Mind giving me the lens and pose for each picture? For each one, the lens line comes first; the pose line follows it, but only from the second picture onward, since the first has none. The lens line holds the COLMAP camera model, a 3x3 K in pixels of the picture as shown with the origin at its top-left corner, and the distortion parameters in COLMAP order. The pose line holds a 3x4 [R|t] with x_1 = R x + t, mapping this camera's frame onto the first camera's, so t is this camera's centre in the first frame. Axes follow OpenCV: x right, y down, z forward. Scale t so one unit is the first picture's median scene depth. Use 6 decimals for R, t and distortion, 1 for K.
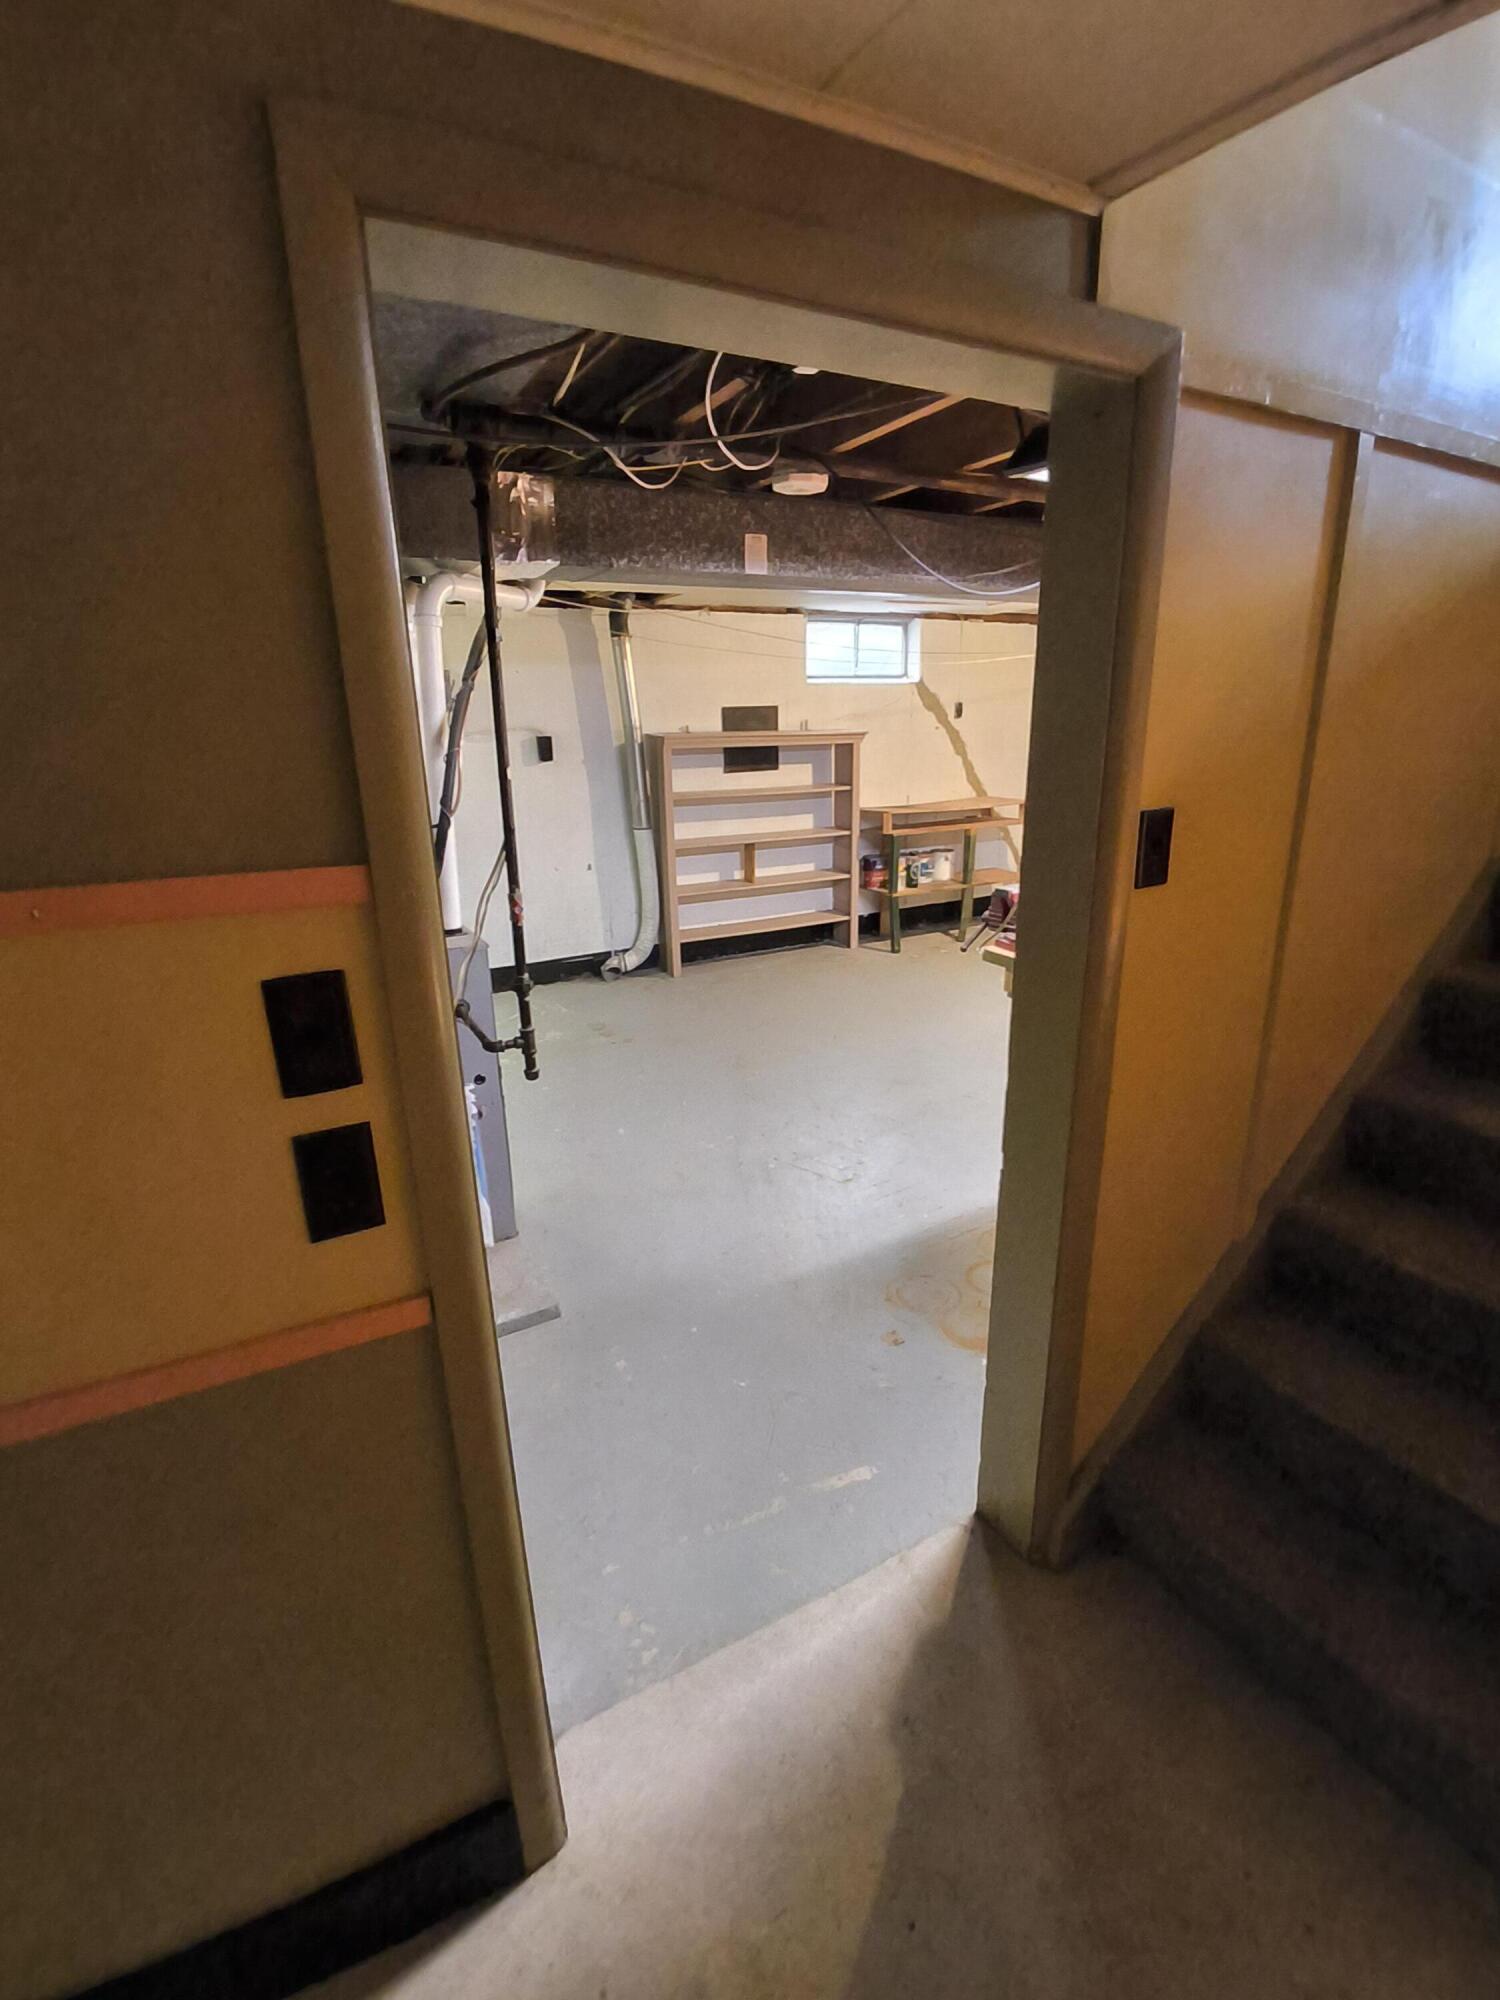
lens RADIAL K [[913.4, 0, 764.2], [0, 913.4, 1005.1], [0, 0, 1]] dist [-0.005558, -0.012904]
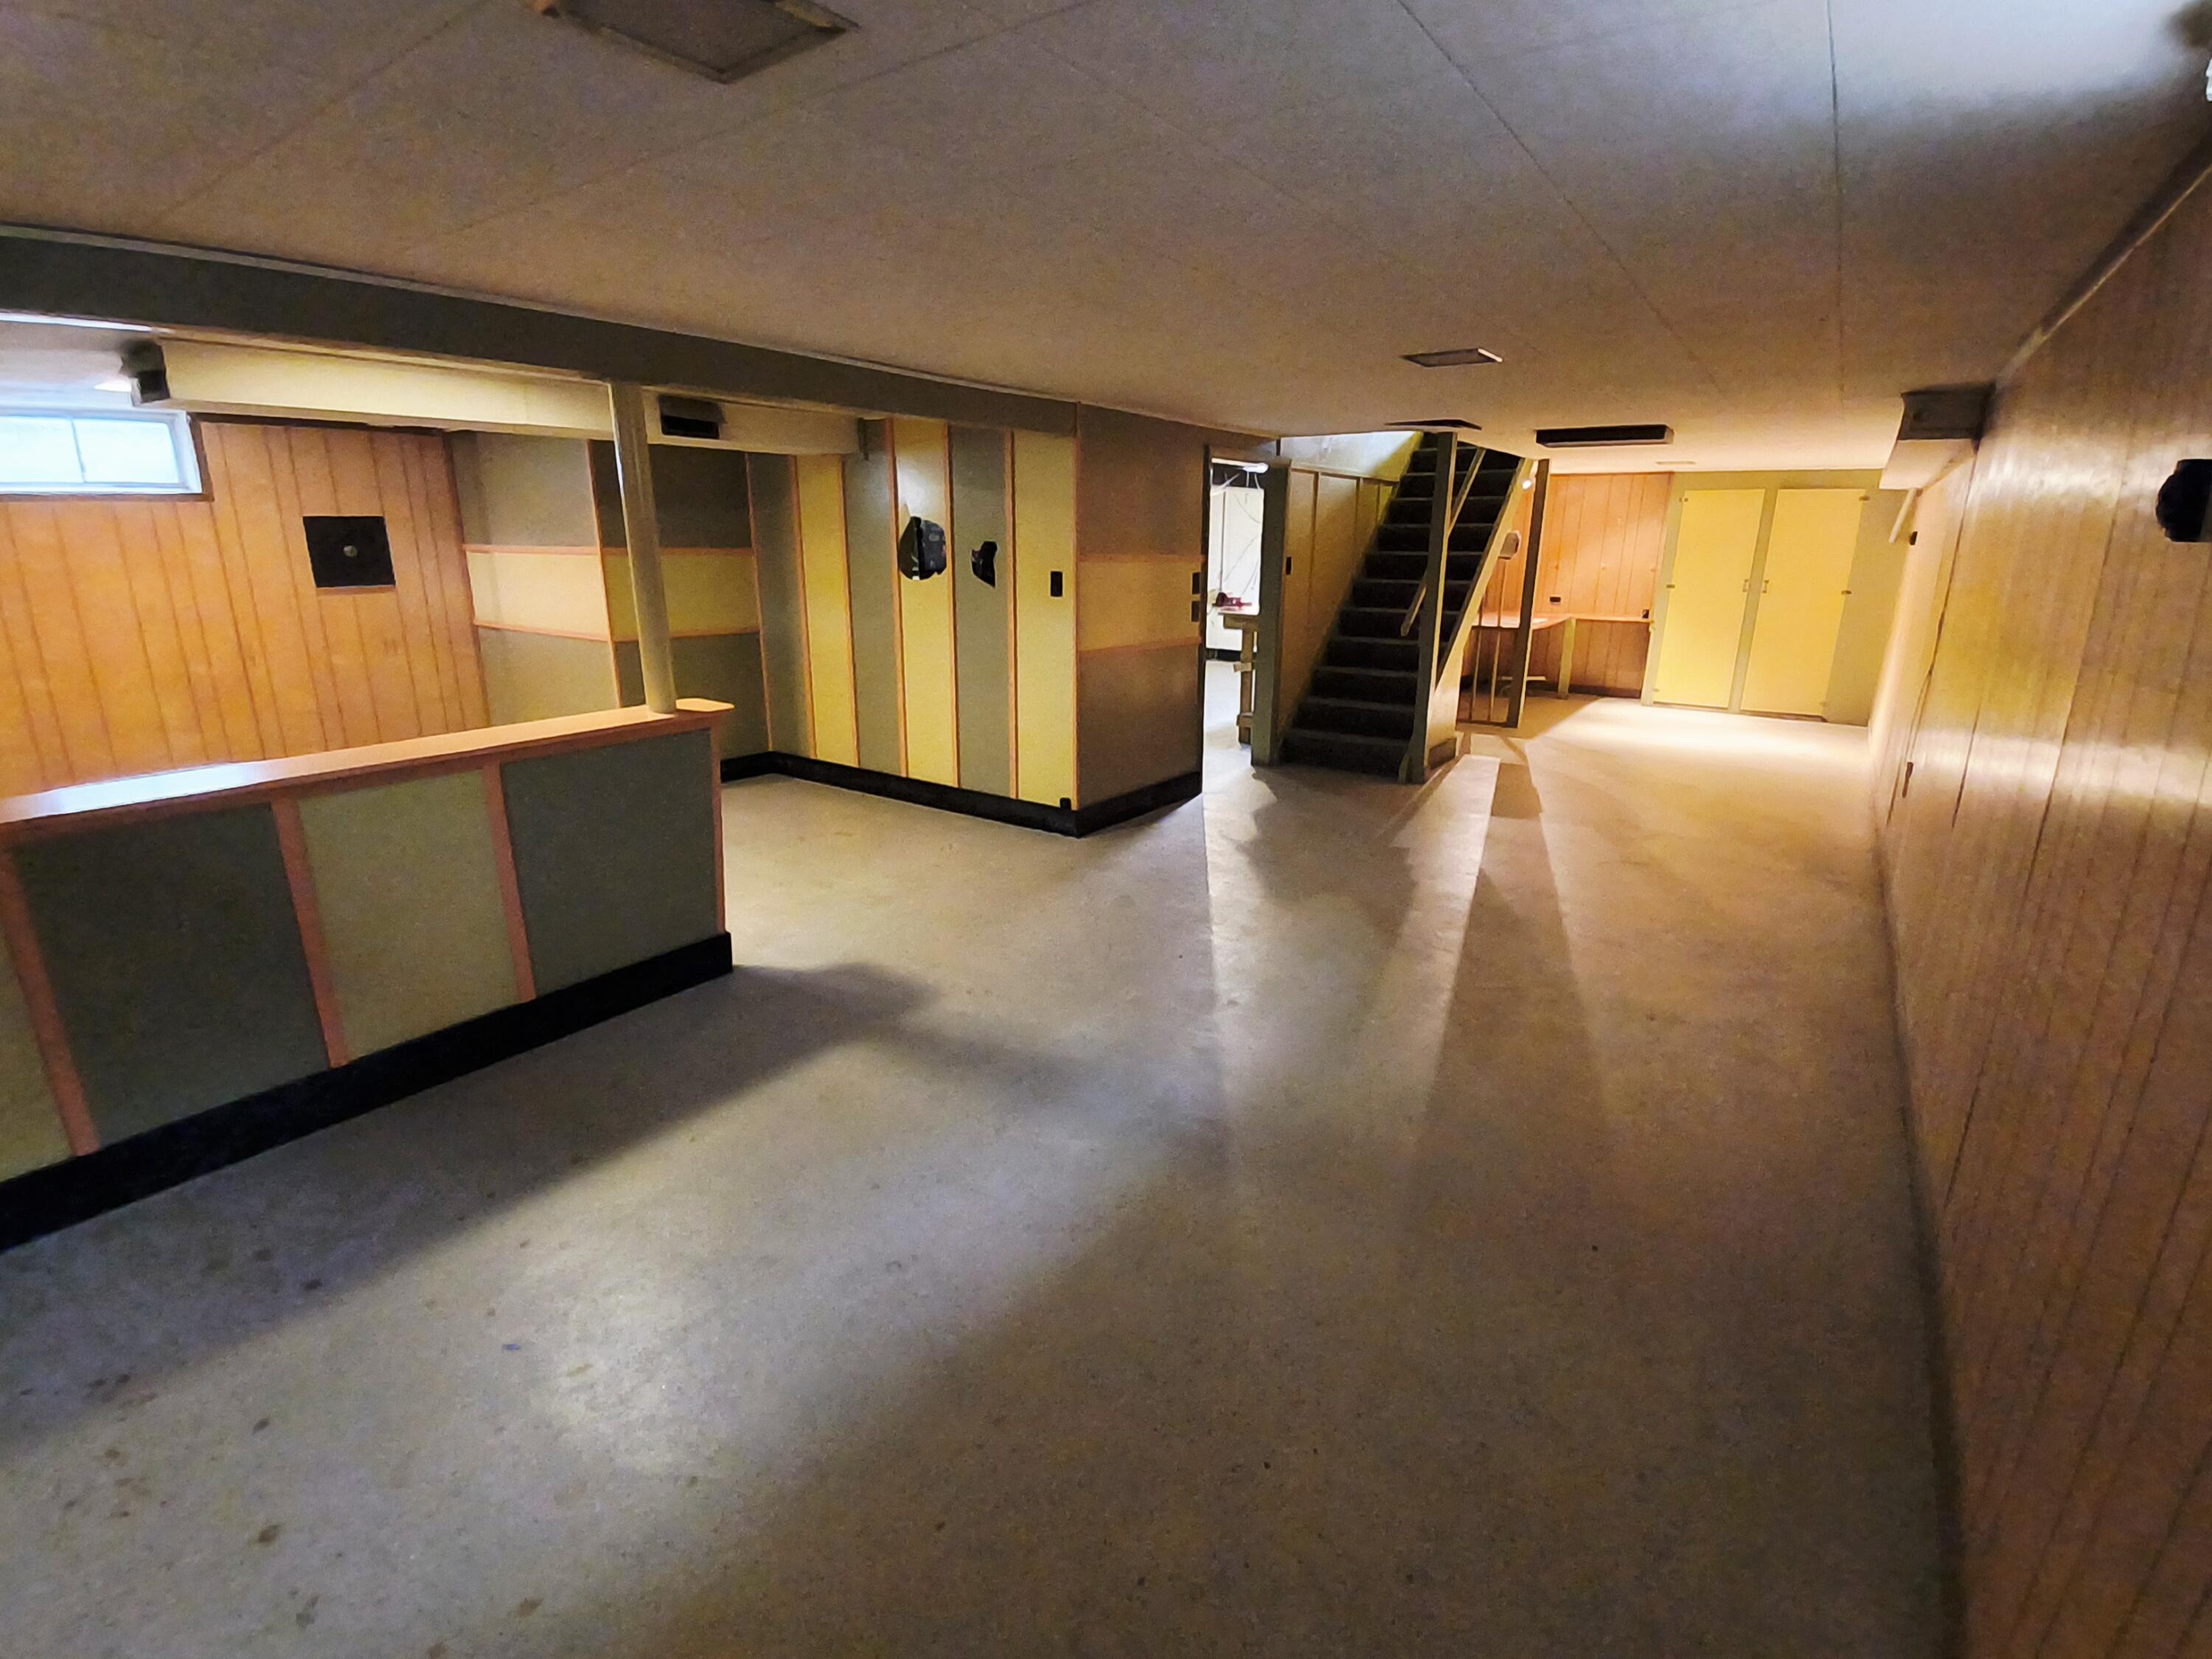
lens RADIAL K [[1010.2, 0, 1107.3], [0, 1010.2, 823.2], [0, 0, 1]] dist [-0.005558, -0.012904]
pose [[0.905791, -0.089963, 0.414065, -0.613791], [0.103610, 0.994562, -0.010567, 0.252430], [-0.410863, 0.052473, 0.910186, -0.738968]]
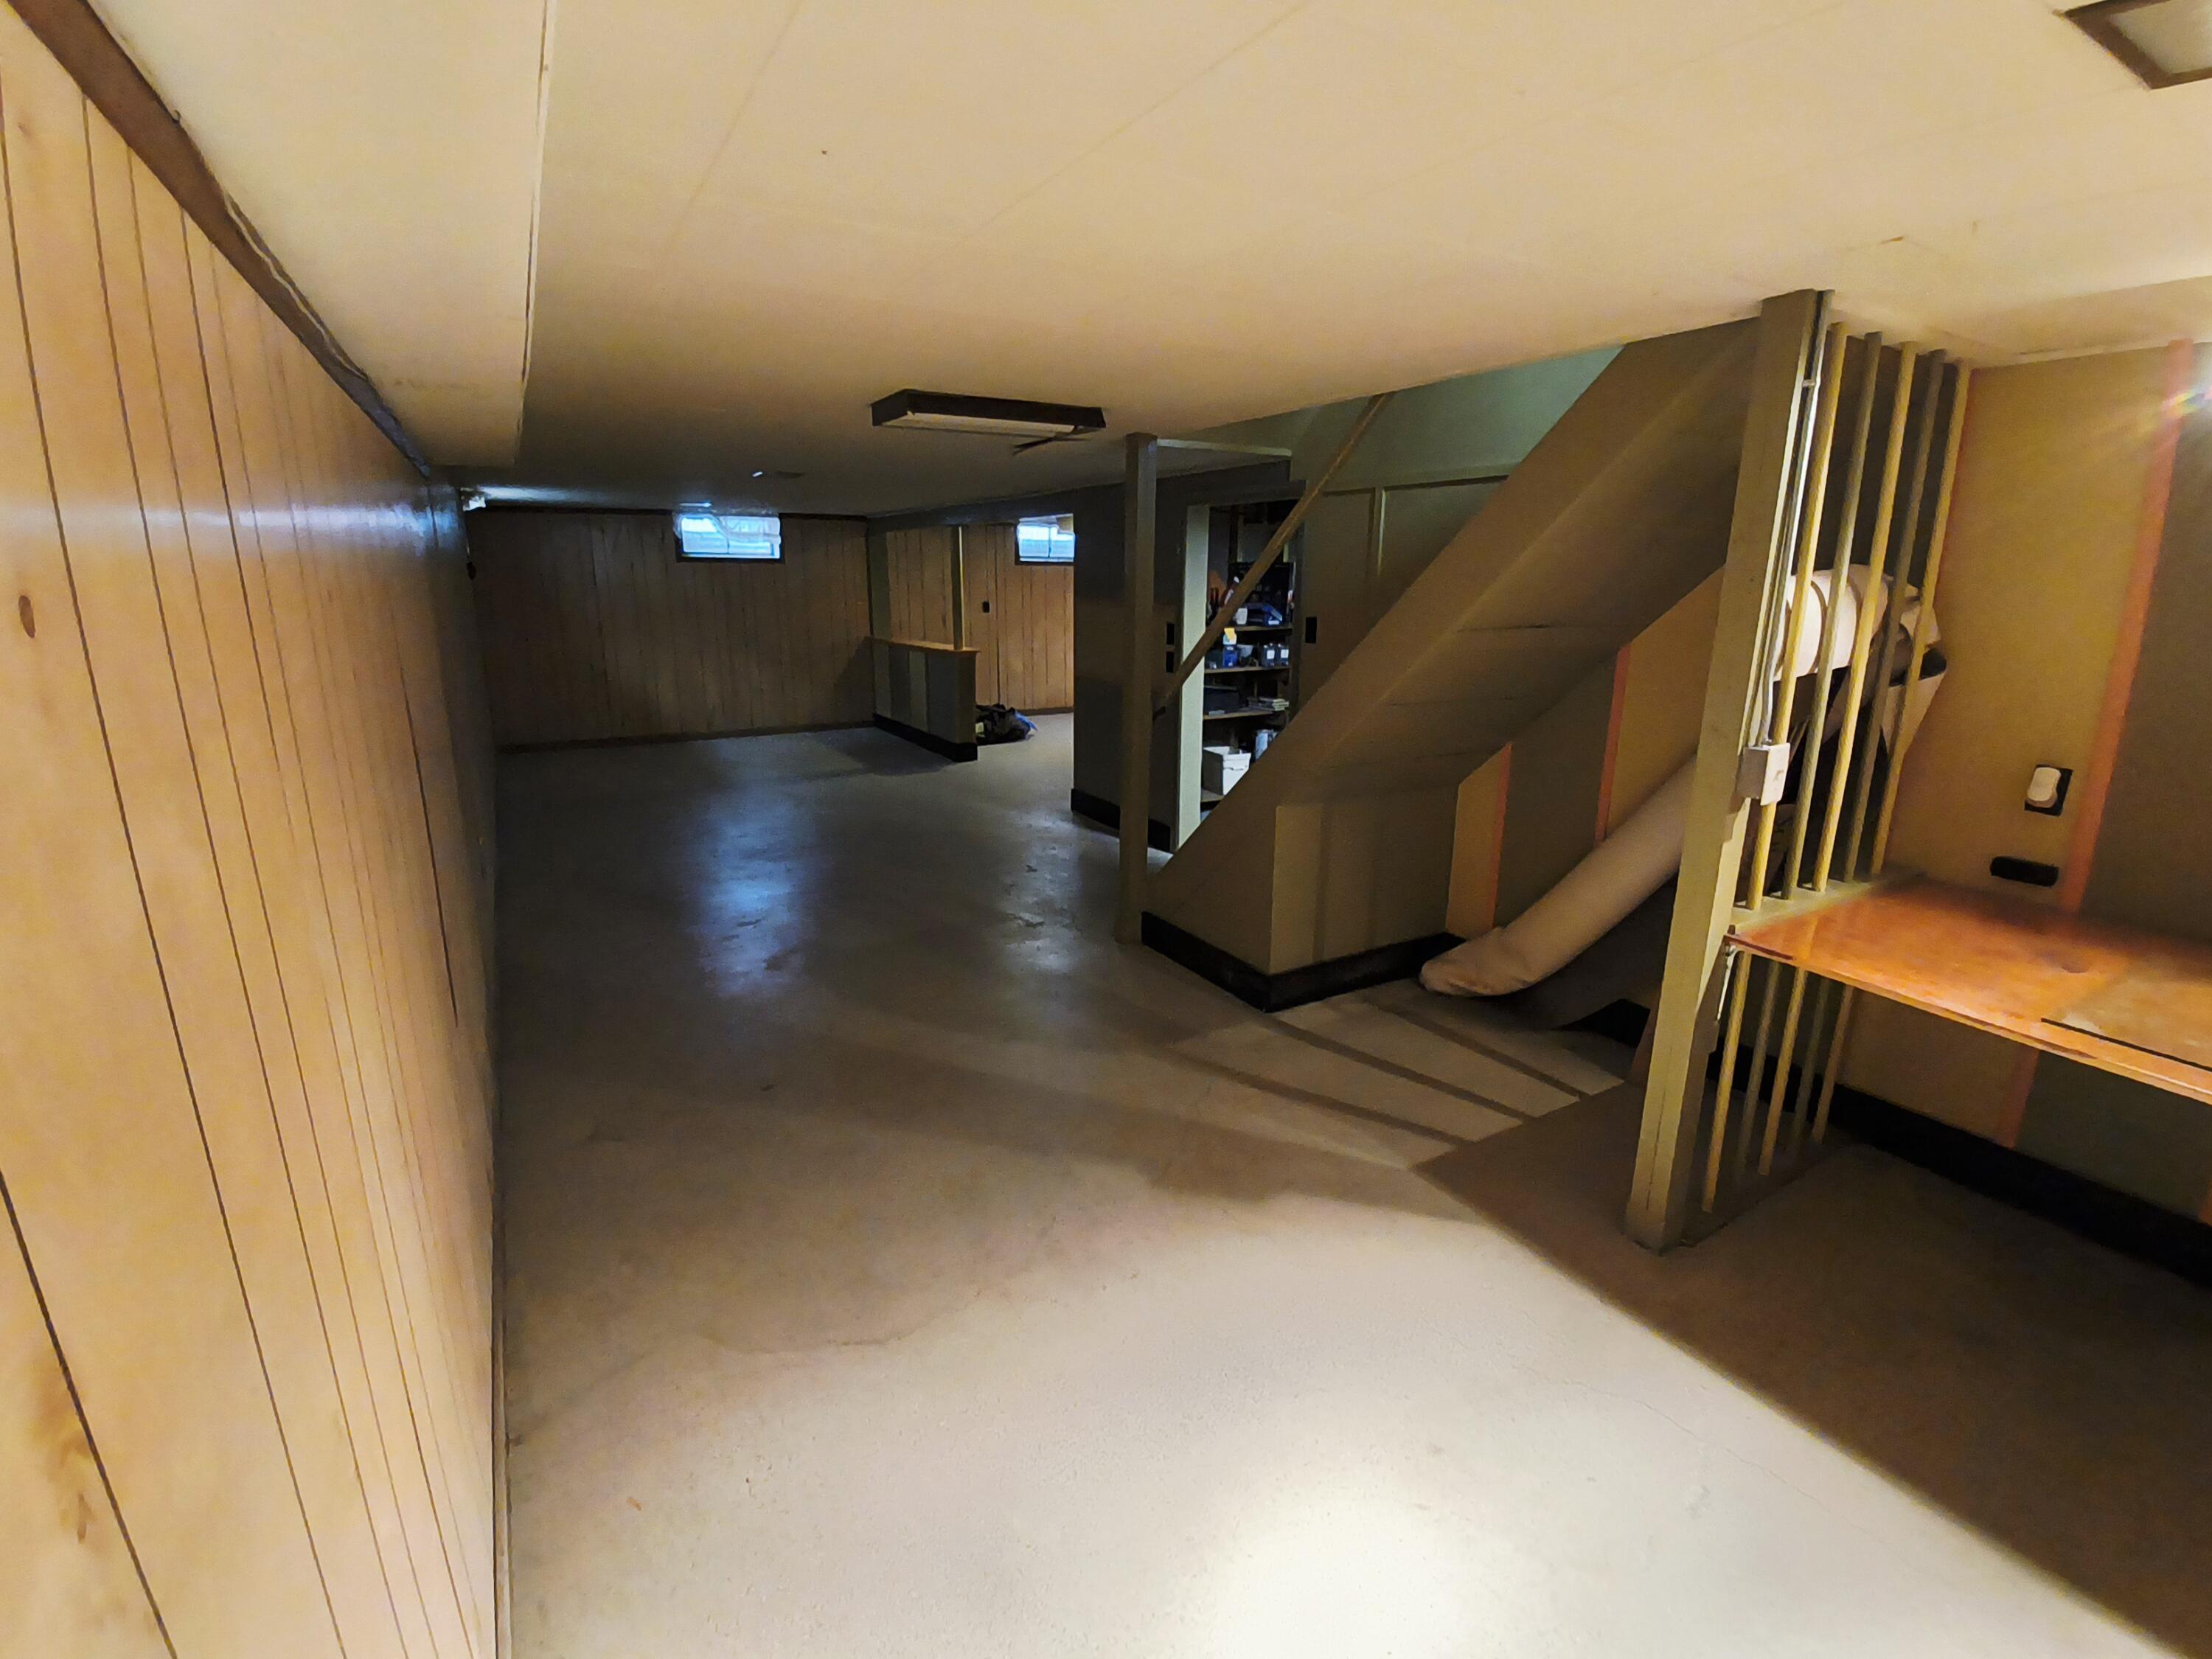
lens RADIAL K [[1010.2, 0, 1107.3], [0, 1010.2, 823.2], [0, 0, 1]] dist [-0.005558, -0.012904]
pose [[0.011825, 0.260376, -0.965435, 0.959424], [-0.306231, 0.920053, 0.244386, -0.049352], [0.951884, 0.292756, 0.090614, 0.061316]]
